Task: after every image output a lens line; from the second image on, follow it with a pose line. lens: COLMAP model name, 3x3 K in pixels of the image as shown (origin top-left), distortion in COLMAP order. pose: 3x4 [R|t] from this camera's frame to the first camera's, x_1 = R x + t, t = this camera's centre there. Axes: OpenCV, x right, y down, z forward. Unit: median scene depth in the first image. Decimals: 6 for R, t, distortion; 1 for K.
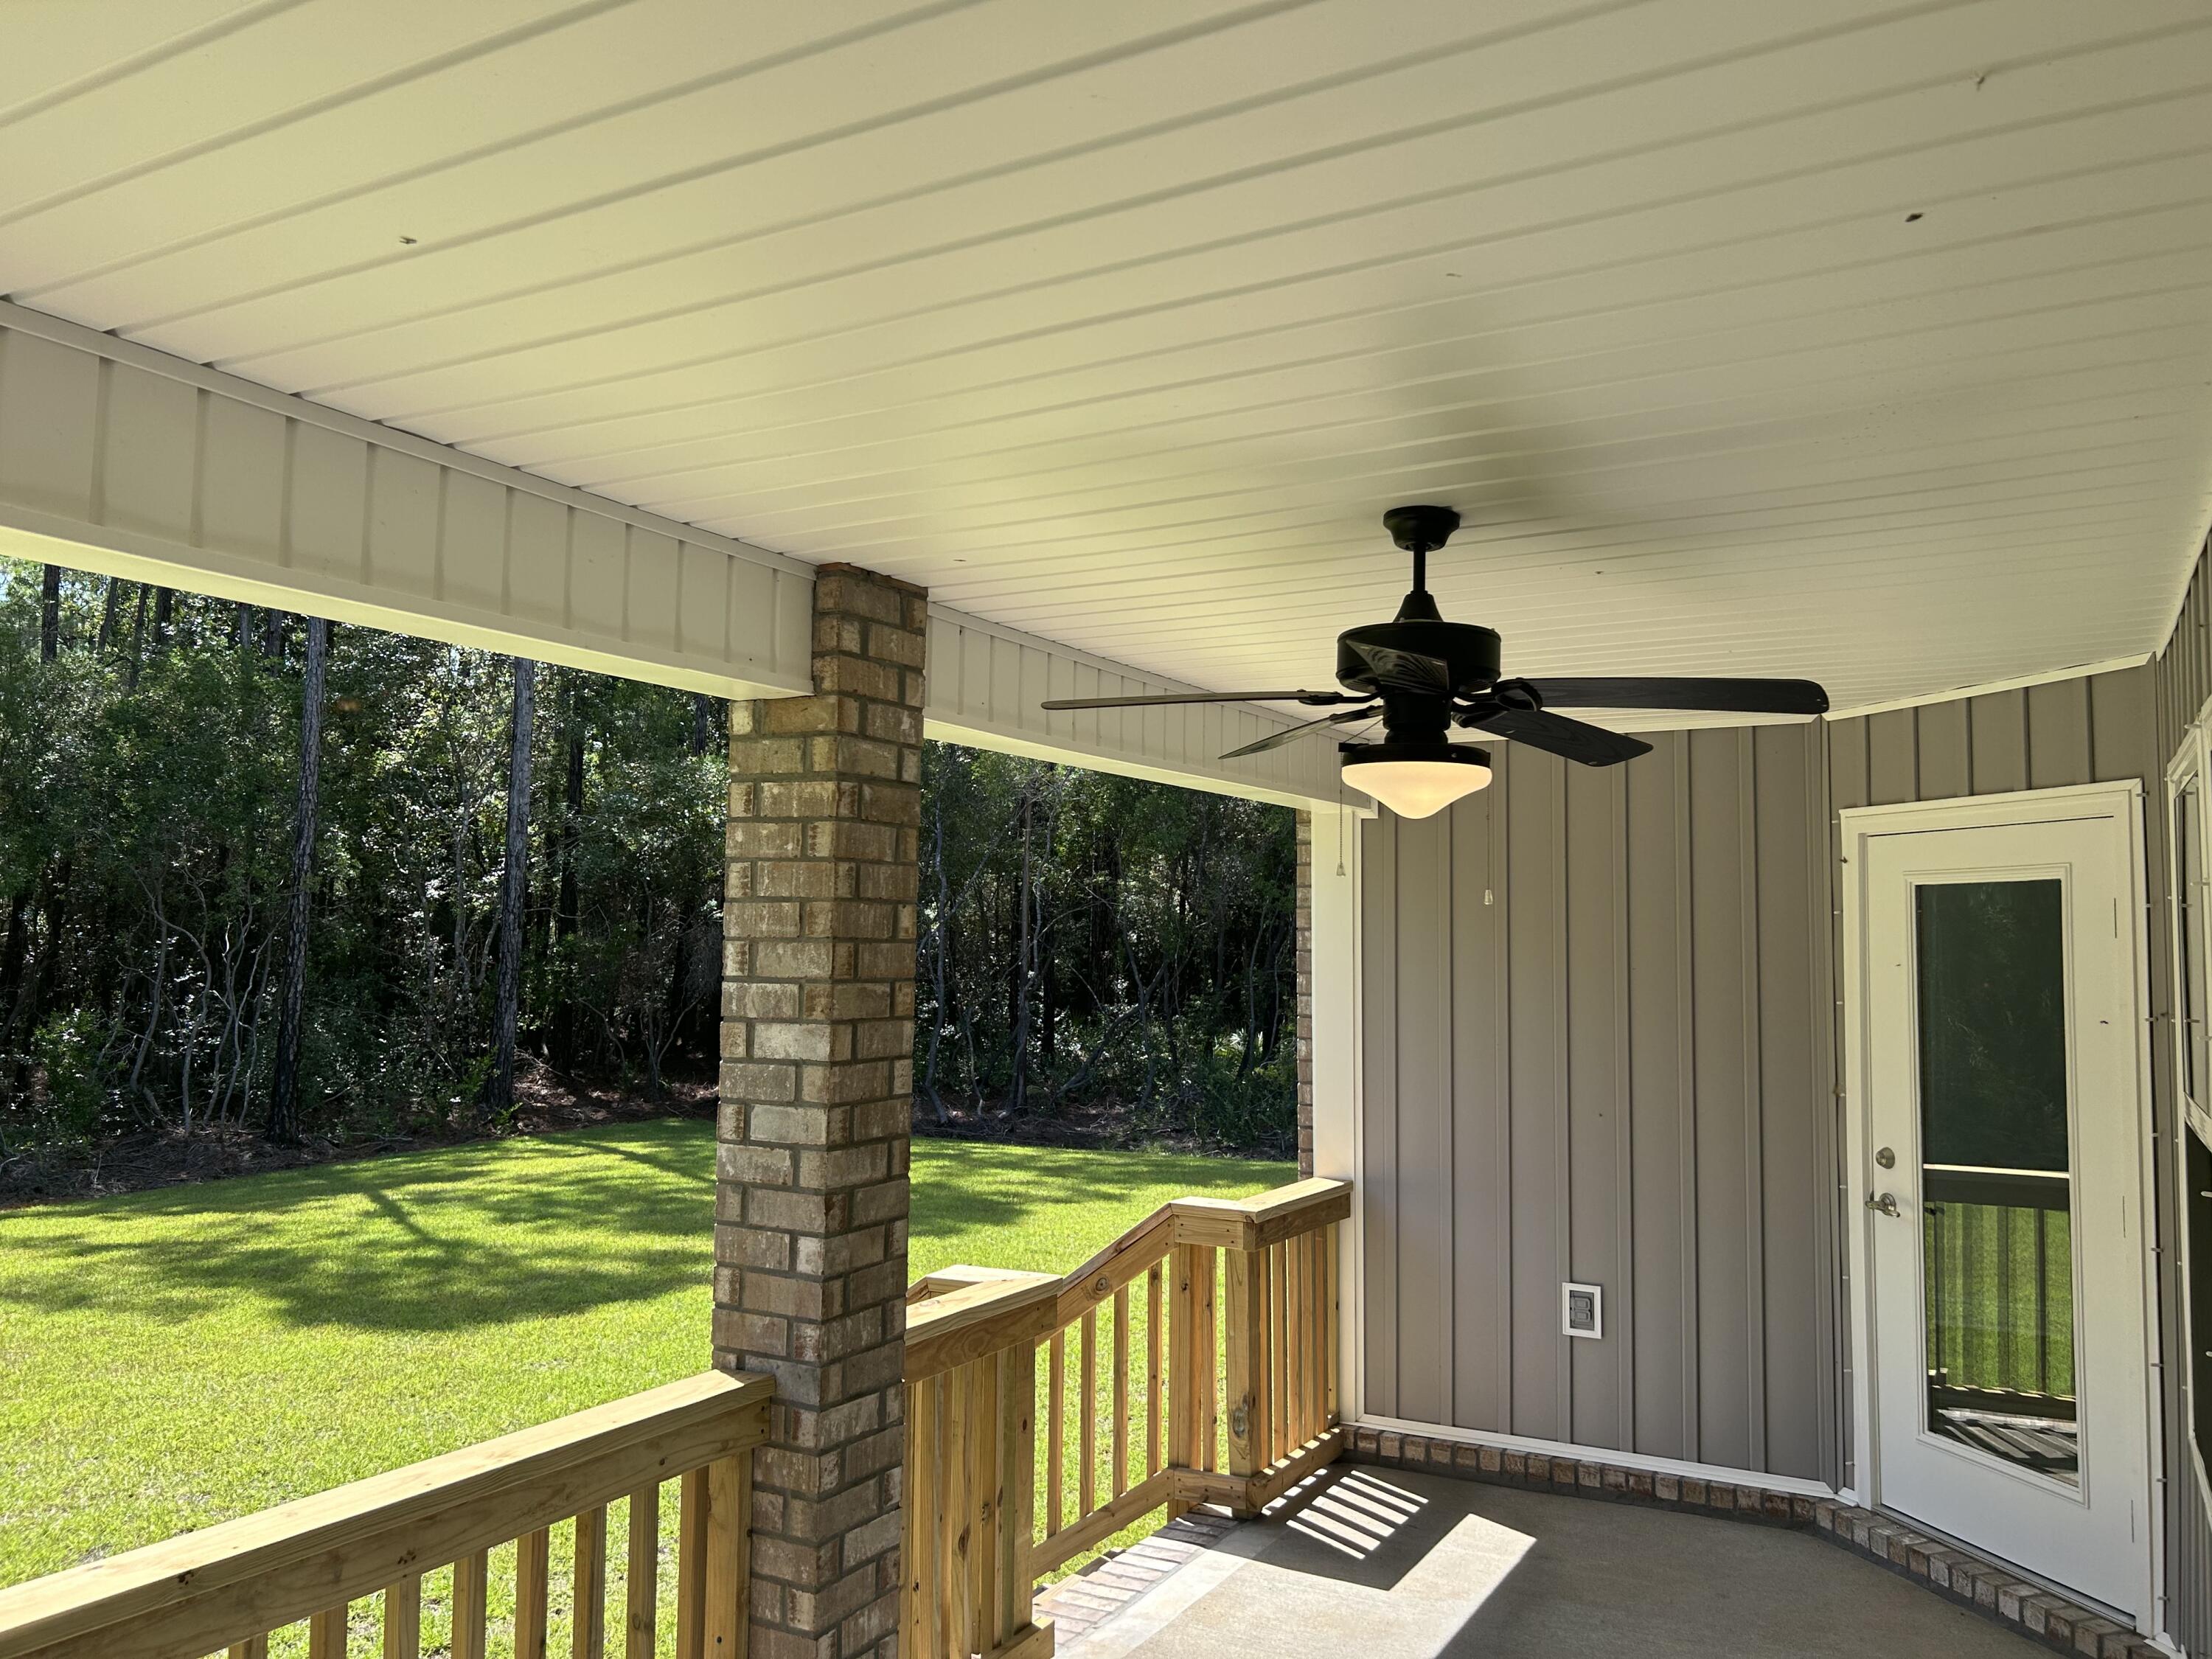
lens RADIAL K [[1678.1, 0, 1102.9], [0, 1678.1, 826.0], [0, 0, 1]] dist [0.049518, -0.051187]
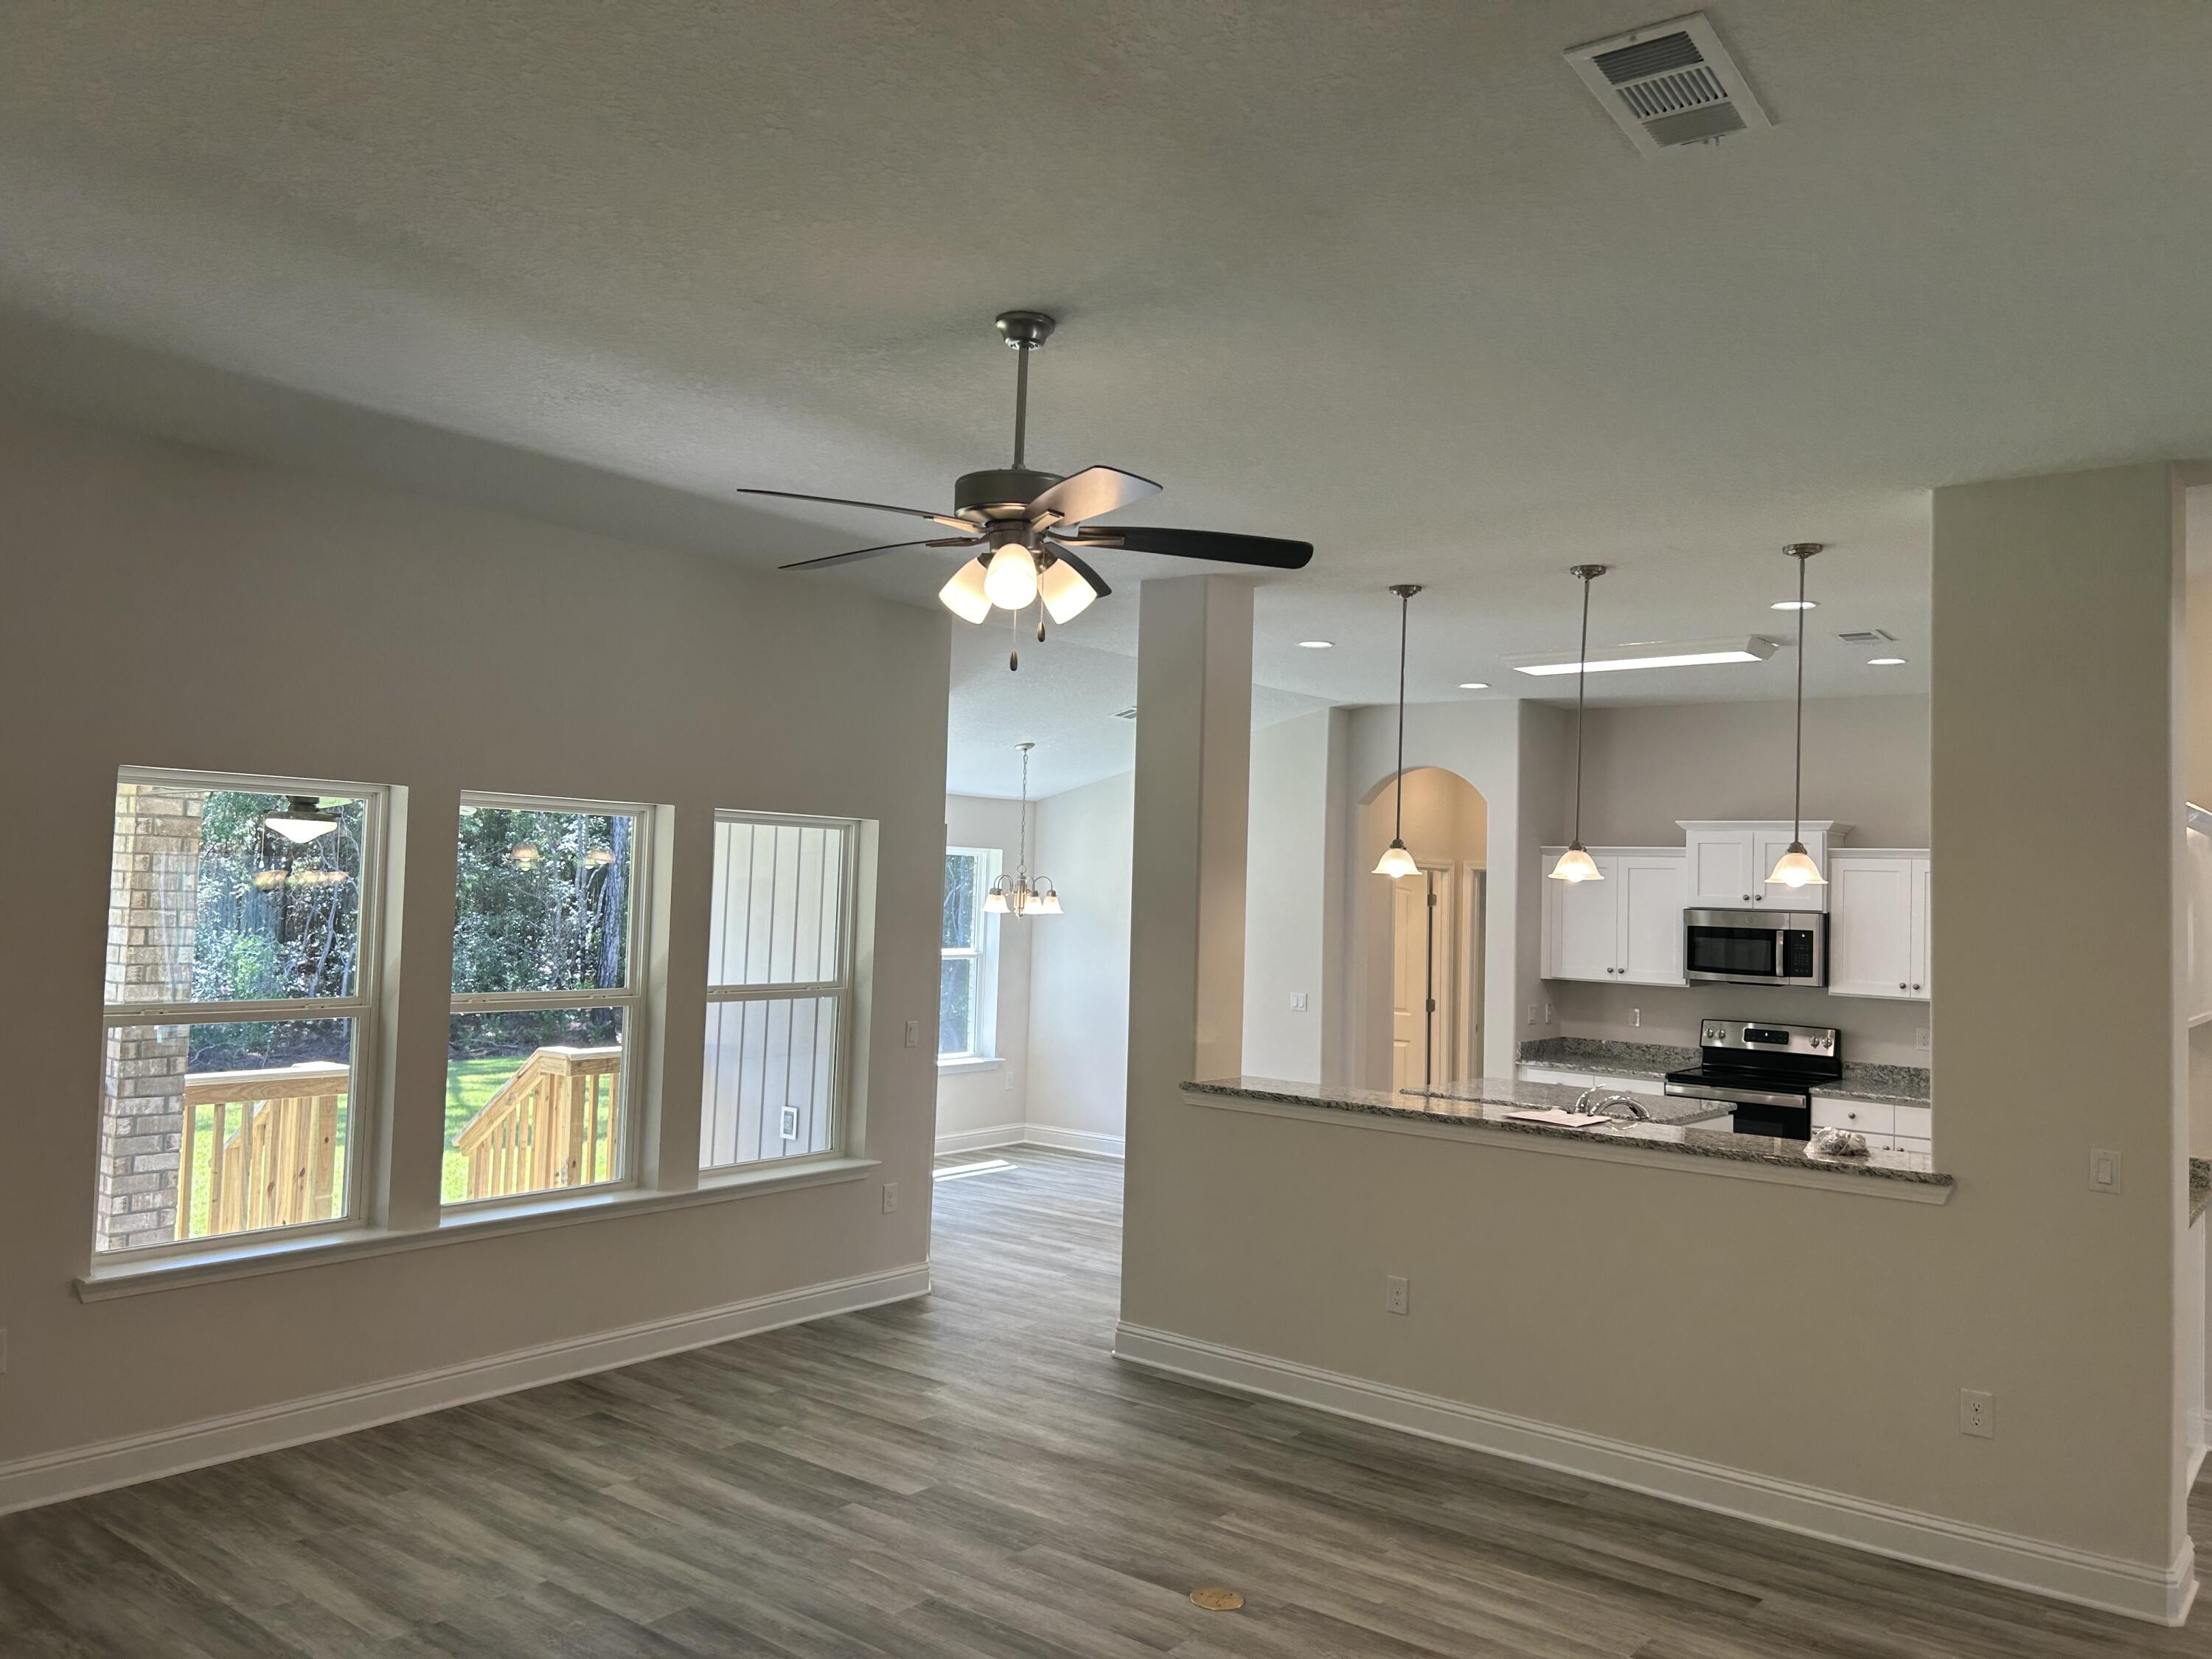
lens RADIAL K [[1678.1, 0, 1077.4], [0, 1678.1, 784.1], [0, 0, 1]] dist [0.049518, -0.051187]
pose [[0.984754, 0.008390, -0.173751, 1.422559], [-0.008042, 0.999964, 0.002706, -0.085841], [0.173767, -0.001268, 0.984786, -0.963912]]
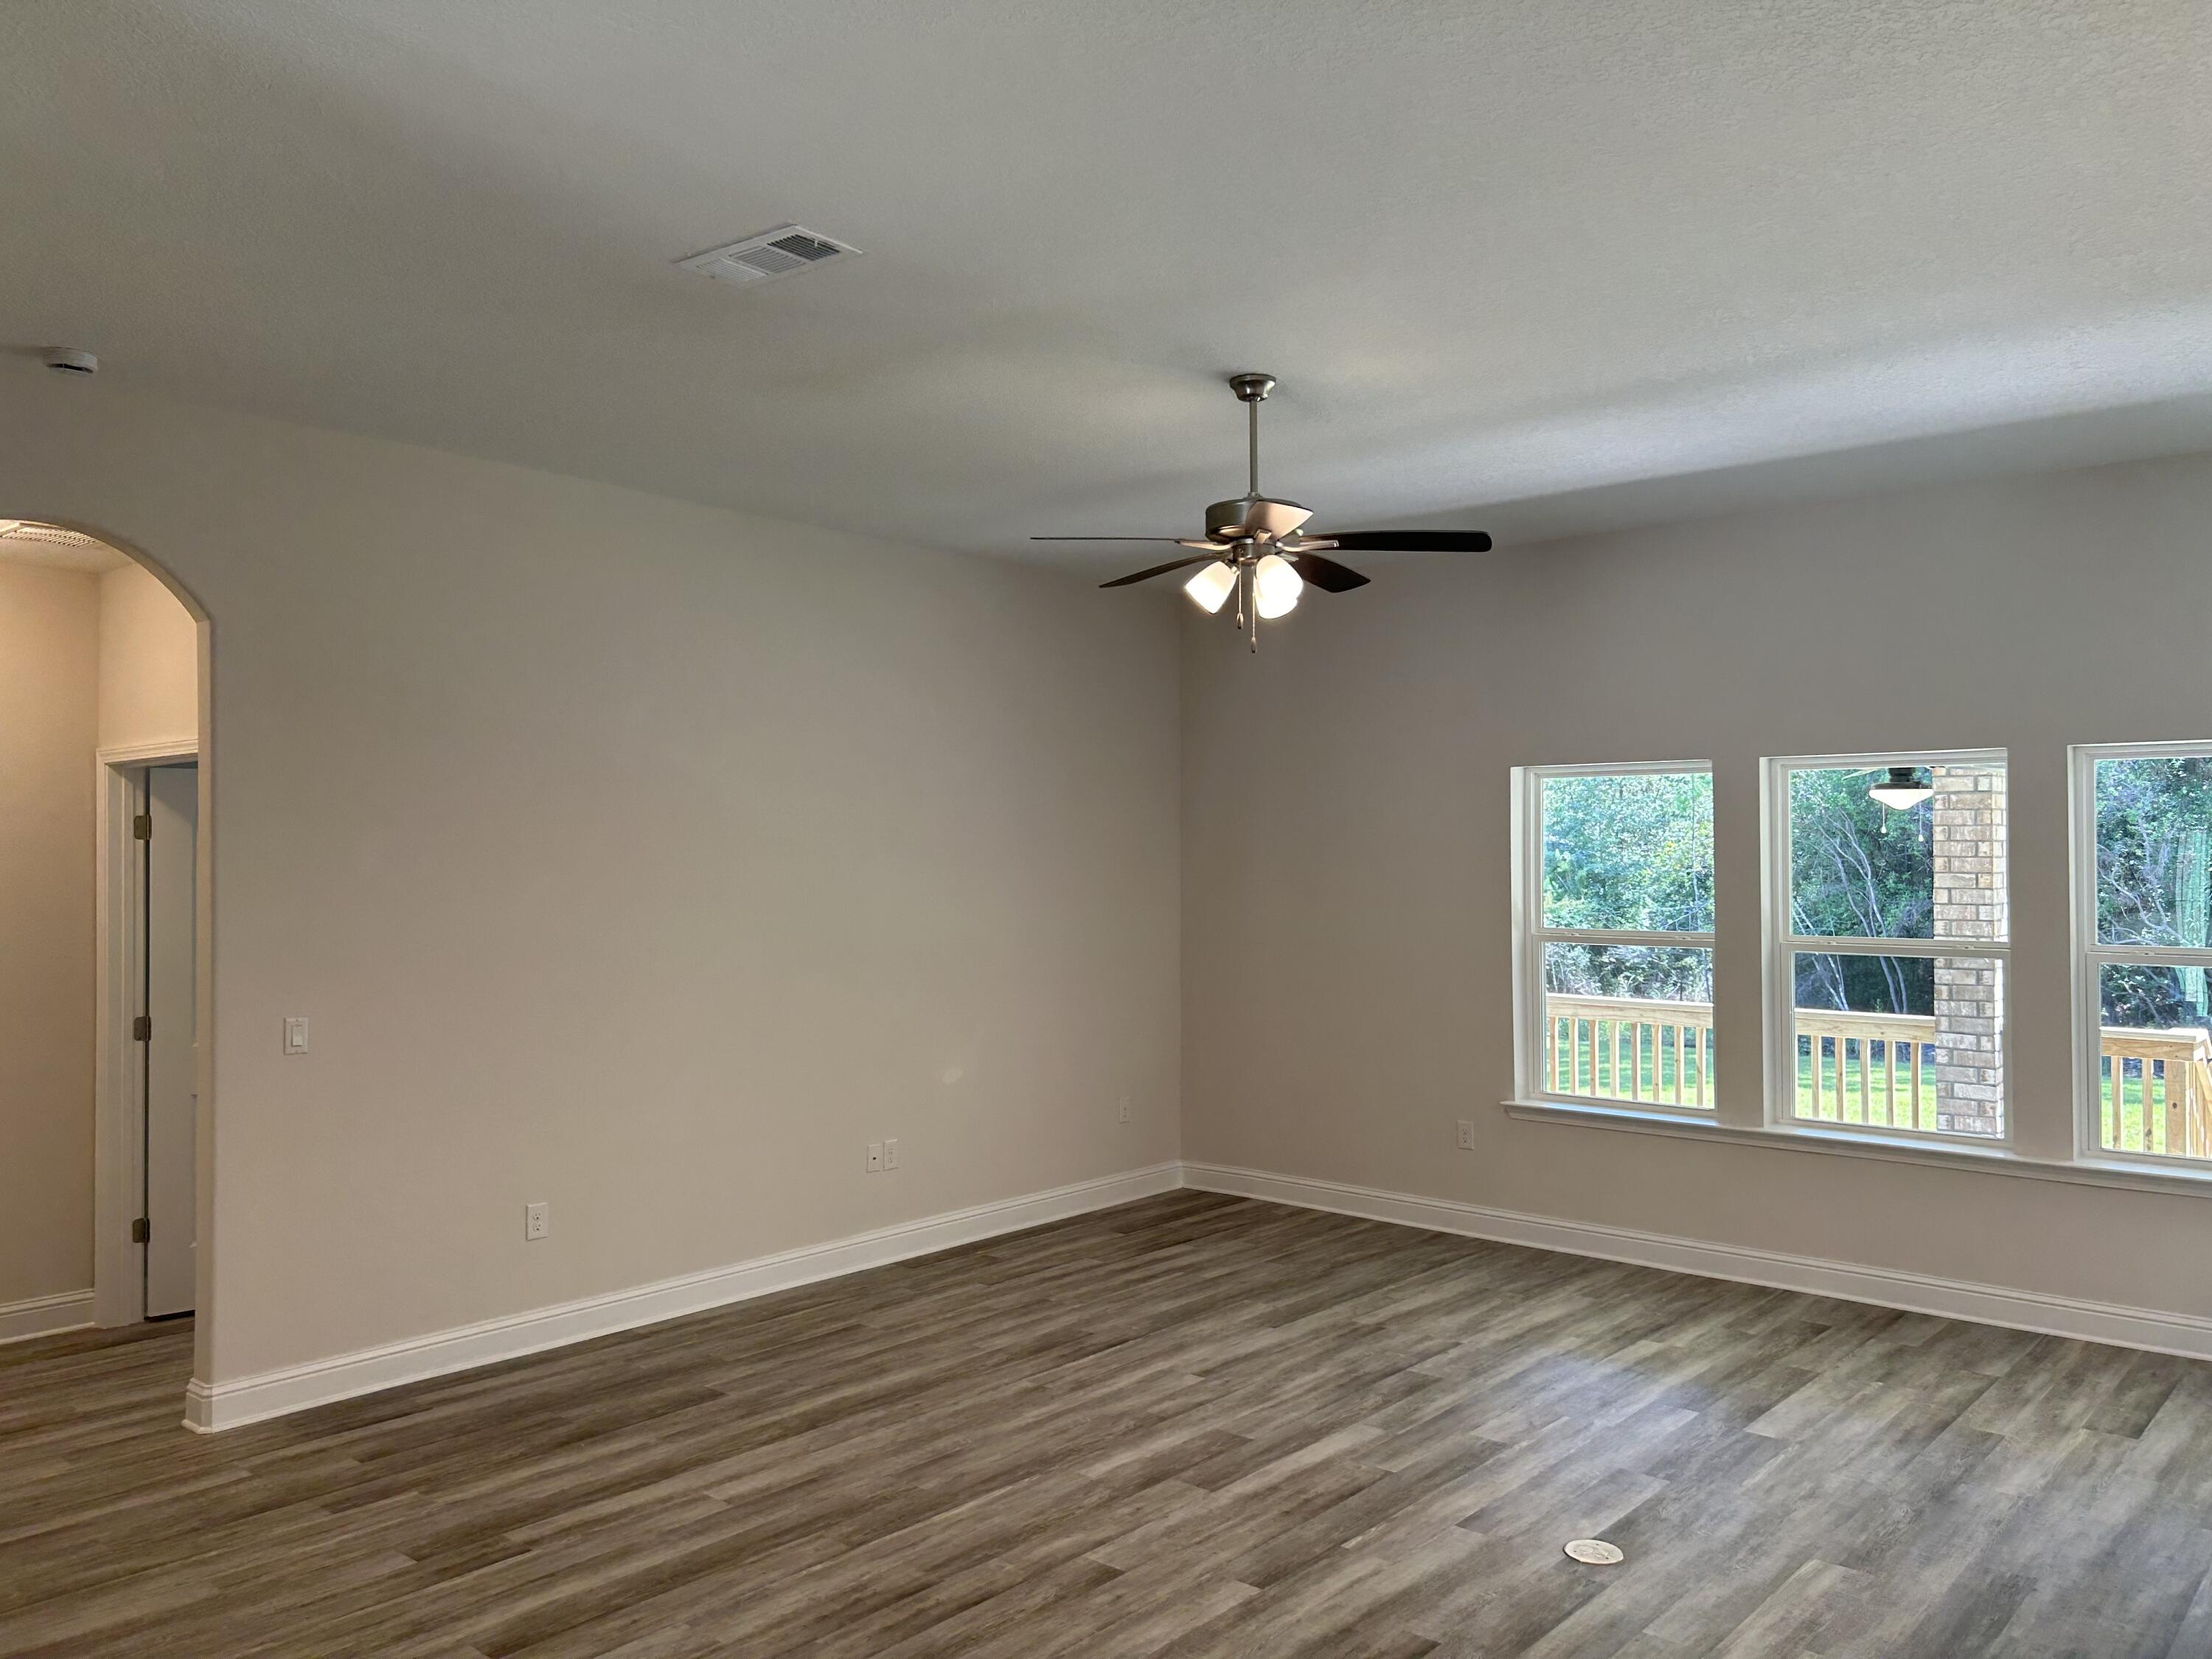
lens RADIAL K [[1678.1, 0, 1143.9], [0, 1678.1, 862.5], [0, 0, 1]] dist [0.049518, -0.051187]
pose [[-0.196923, -0.004346, -0.980409, 2.600873], [0.066199, 0.997649, -0.017719, 0.041391], [0.978181, -0.068392, -0.196173, 0.305212]]
